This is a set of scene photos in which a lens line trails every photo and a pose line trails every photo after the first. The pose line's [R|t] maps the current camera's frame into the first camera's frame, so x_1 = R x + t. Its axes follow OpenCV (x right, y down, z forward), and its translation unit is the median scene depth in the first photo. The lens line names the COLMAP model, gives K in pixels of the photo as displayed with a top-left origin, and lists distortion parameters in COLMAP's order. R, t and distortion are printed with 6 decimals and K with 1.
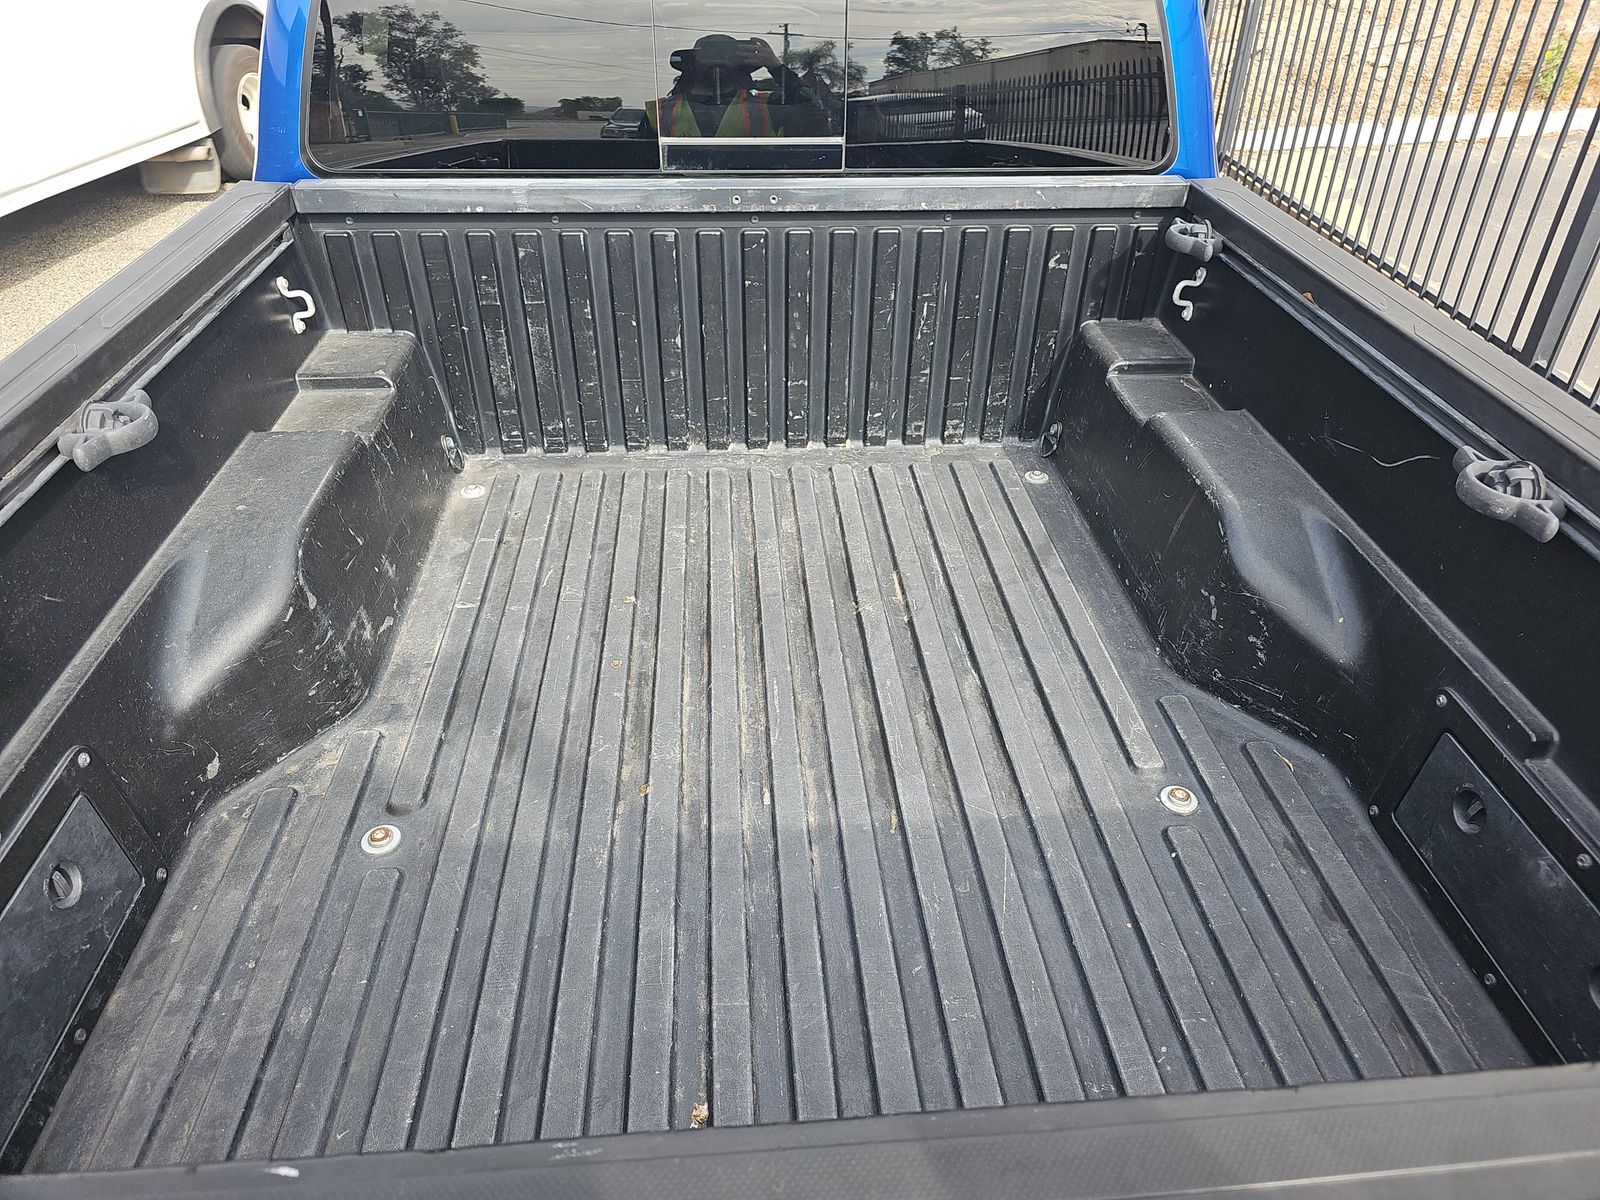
lens RADIAL K [[1067.2, 0, 801.3], [0, 1067.2, 604.3], [0, 0, 1]] dist [0.001613, -0.007344]
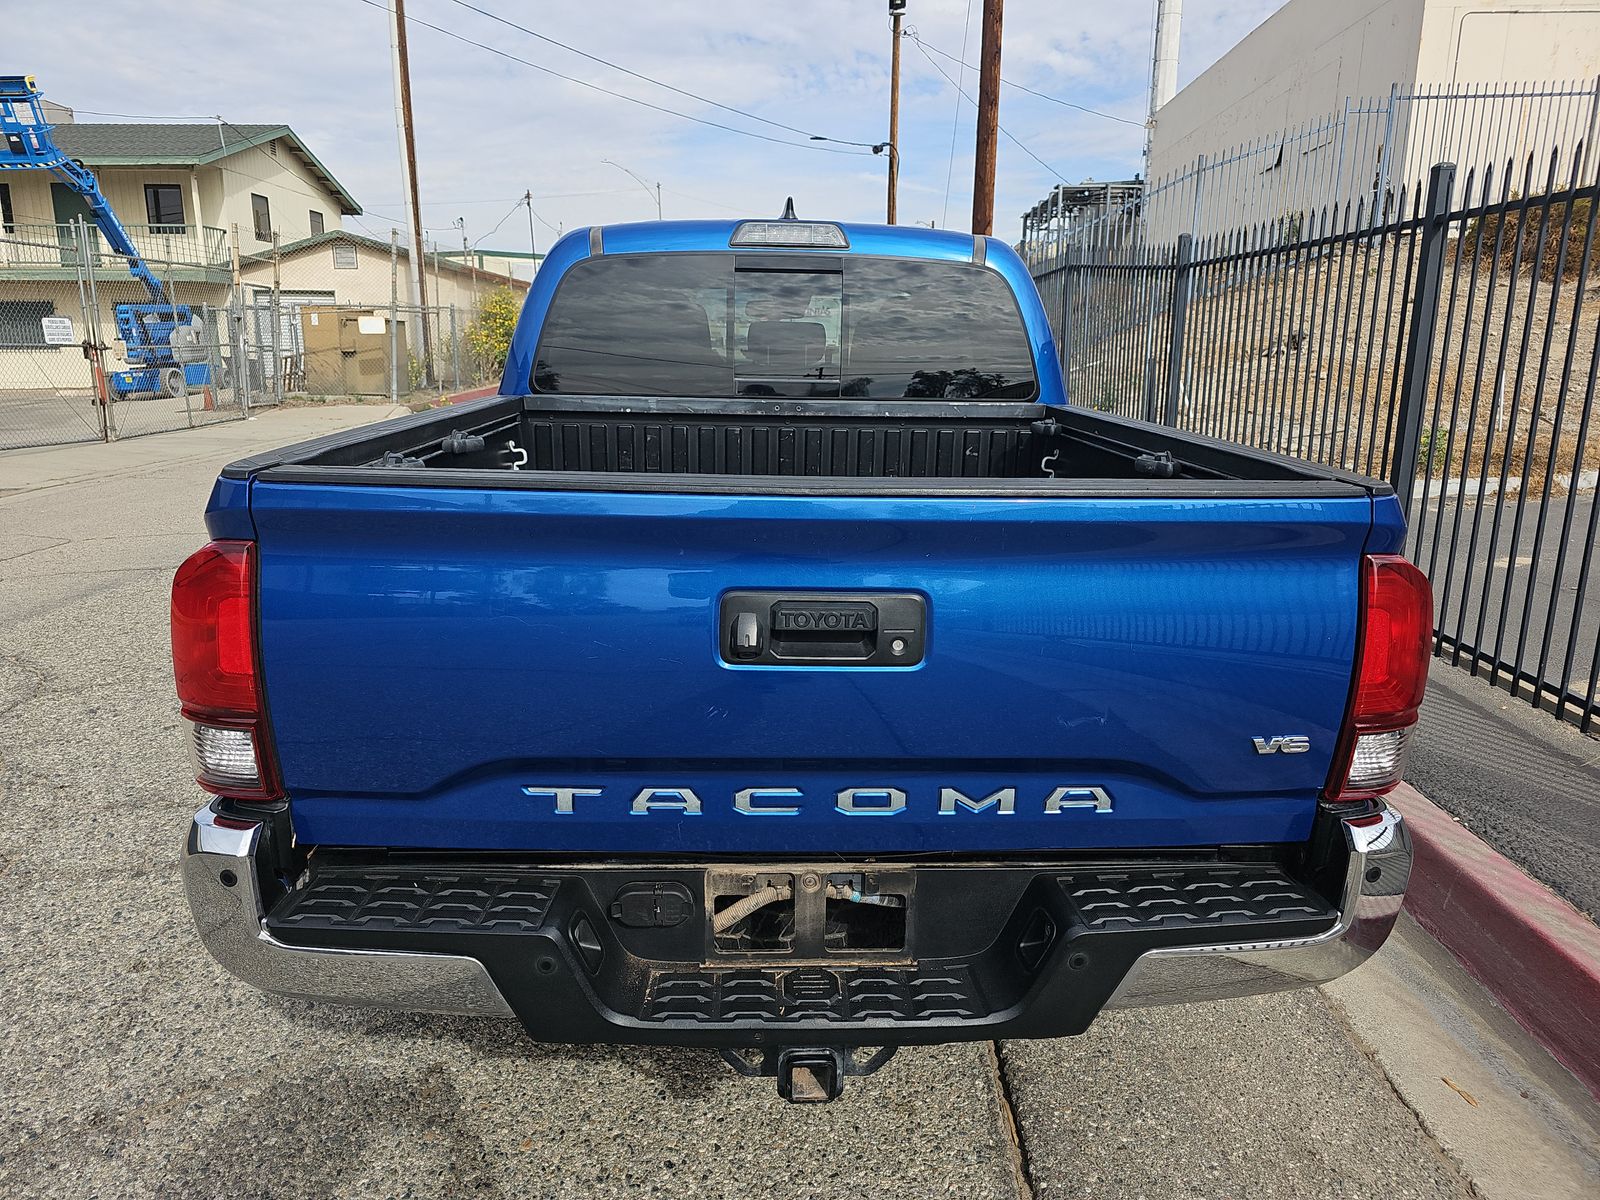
lens RADIAL K [[1067.2, 0, 802.6], [0, 1067.2, 593.6], [0, 0, 1]] dist [0.001613, -0.007344]
pose [[0.999584, 0.007079, -0.027962, 0.029255], [-0.016922, 0.928978, -0.369747, 0.505432], [0.023359, 0.370066, 0.928712, -0.456718]]
